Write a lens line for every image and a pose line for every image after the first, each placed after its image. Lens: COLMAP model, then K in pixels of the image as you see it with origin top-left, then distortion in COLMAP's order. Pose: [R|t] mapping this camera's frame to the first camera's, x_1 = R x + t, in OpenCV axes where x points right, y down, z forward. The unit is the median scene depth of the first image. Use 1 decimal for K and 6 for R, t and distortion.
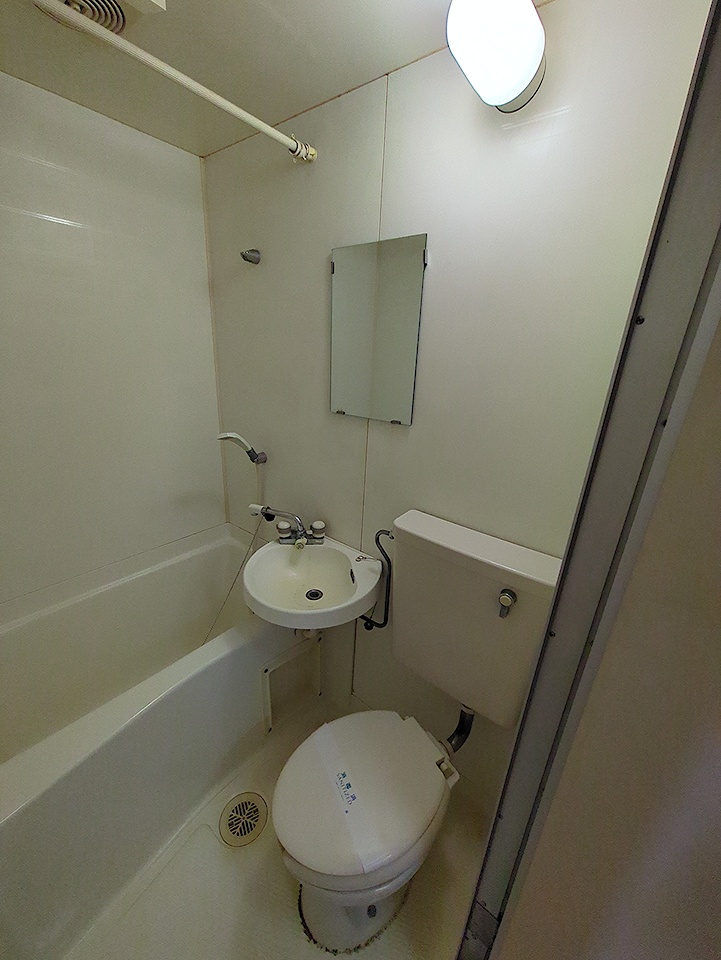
lens RADIAL K [[377.7, 0, 358.7], [0, 377.7, 482.2], [0, 0, 1]] dist [-0.004981, 0.003030]
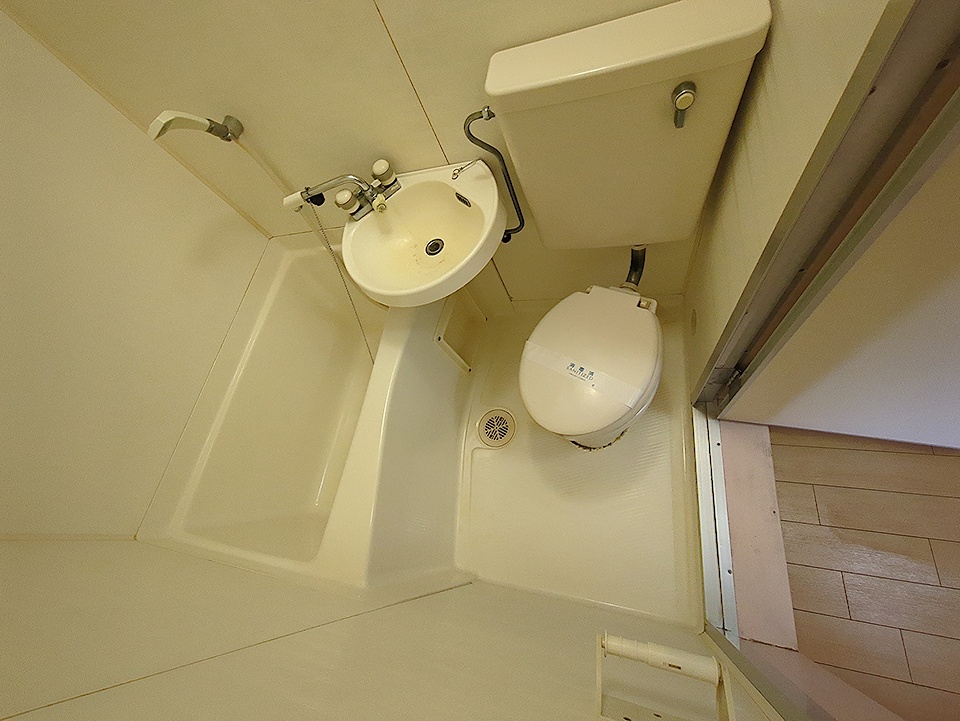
lens RADIAL K [[377.7, 0, 481.9], [0, 377.7, 361.0], [0, 0, 1]] dist [-0.004981, 0.003030]
pose [[0.811695, -0.578041, -0.083779, -0.107432], [0.490730, 0.597124, 0.634529, -0.029582], [-0.316758, -0.556157, 0.768345, 0.183972]]
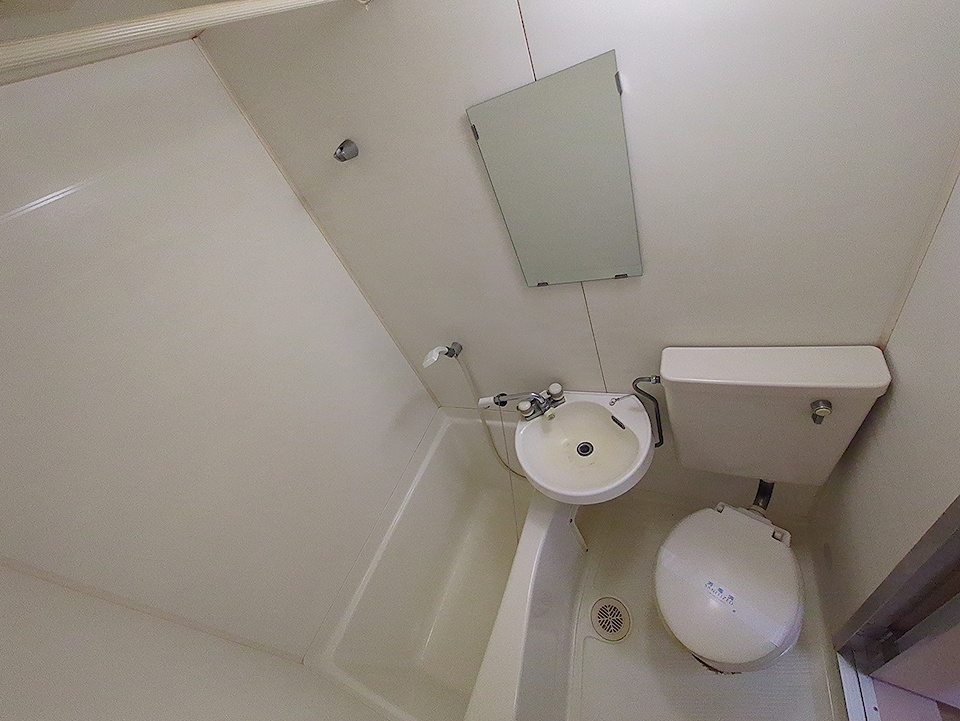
lens RADIAL K [[377.7, 0, 481.9], [0, 377.7, 361.0], [0, 0, 1]] dist [-0.004981, 0.003030]
pose [[0.881307, -0.470236, -0.046646, -0.203537], [0.459876, 0.830789, 0.313535, -0.356701], [-0.108682, -0.297772, 0.948430, 0.116571]]
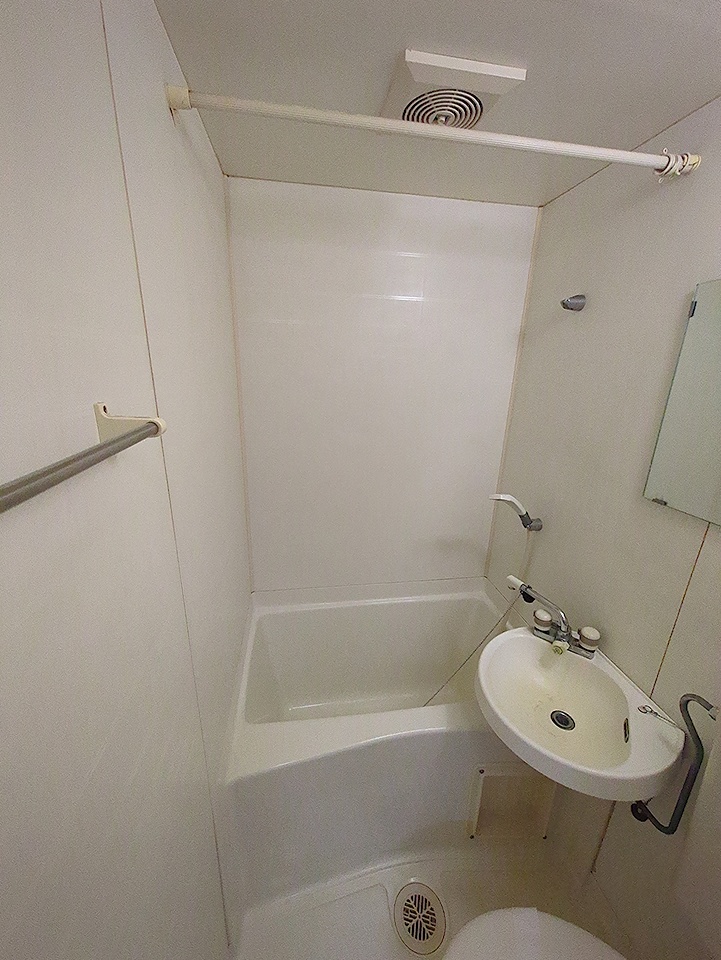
lens RADIAL K [[377.7, 0, 358.7], [0, 377.7, 482.2], [0, 0, 1]] dist [-0.004981, 0.003030]
pose [[0.733643, 0.178737, -0.655607, -0.004725], [-0.221777, 0.974938, 0.017621, -0.100047], [0.642326, 0.132471, 0.754897, 0.077812]]
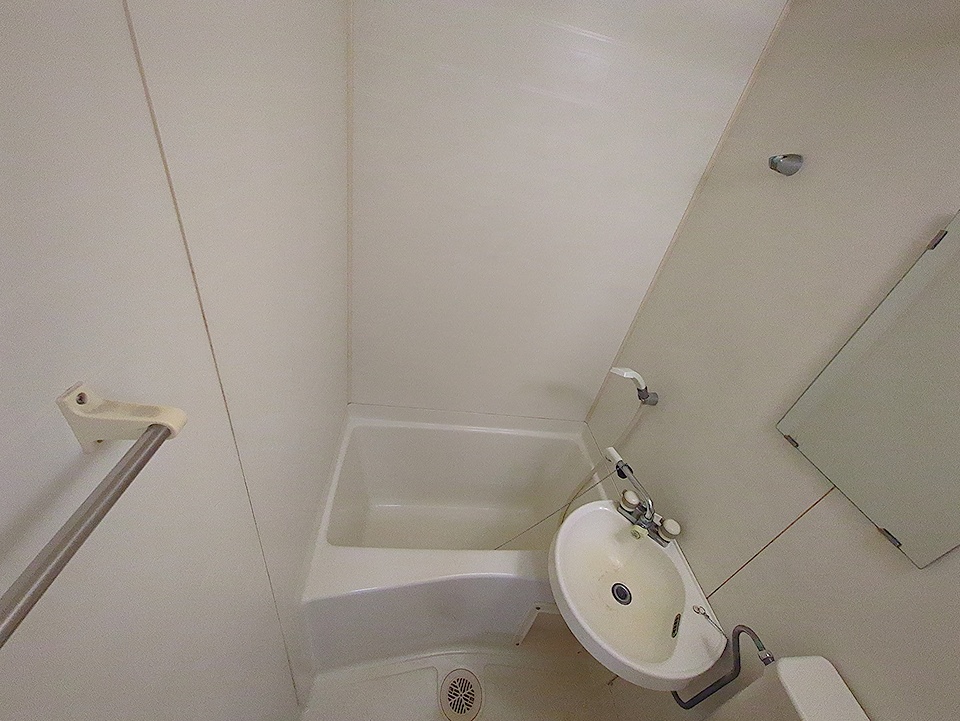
lens RADIAL K [[377.7, 0, 481.9], [0, 377.7, 361.0], [0, 0, 1]] dist [-0.004981, 0.003030]
pose [[0.687289, 0.477666, -0.547238, -0.118550], [-0.389349, 0.878259, 0.277611, -0.262870], [0.613222, 0.022267, 0.789597, 0.140055]]
